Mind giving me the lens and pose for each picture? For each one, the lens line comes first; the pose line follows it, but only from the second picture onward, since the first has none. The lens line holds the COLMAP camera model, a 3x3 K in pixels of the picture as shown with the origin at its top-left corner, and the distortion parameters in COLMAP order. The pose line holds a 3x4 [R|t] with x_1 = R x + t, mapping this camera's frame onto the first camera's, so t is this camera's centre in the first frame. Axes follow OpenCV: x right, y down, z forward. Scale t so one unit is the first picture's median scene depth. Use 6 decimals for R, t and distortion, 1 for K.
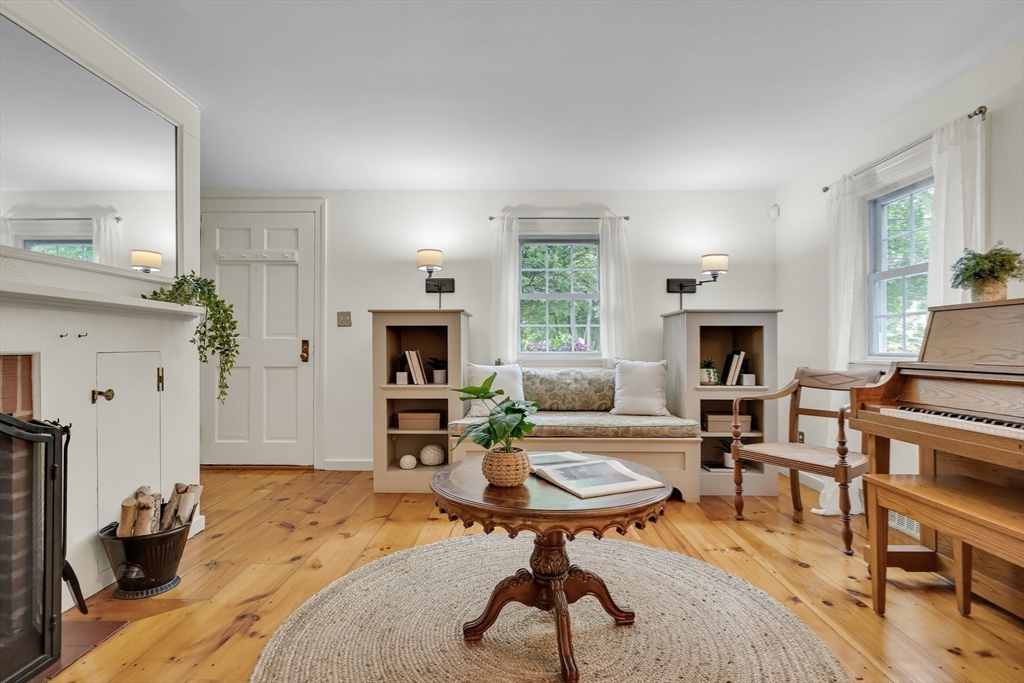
lens RADIAL K [[520.1, 0, 514.8], [0, 520.1, 343.2], [0, 0, 1]] dist [-0.002229, 0.001488]
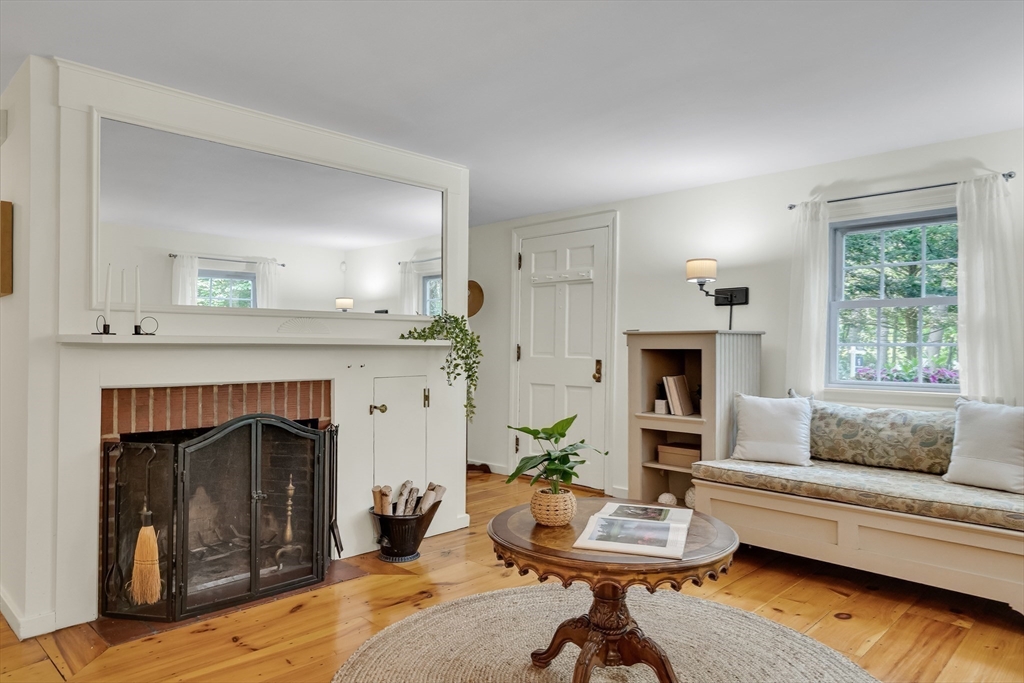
lens RADIAL K [[670.5, 0, 511.3], [0, 670.5, 342.7], [0, 0, 1]] dist [0.001132, 0.001563]
pose [[0.710627, -0.001149, -0.703568, 0.414742], [0.001439, 0.999999, -0.000180, -0.043539], [0.703567, -0.000885, 0.710628, -0.005883]]
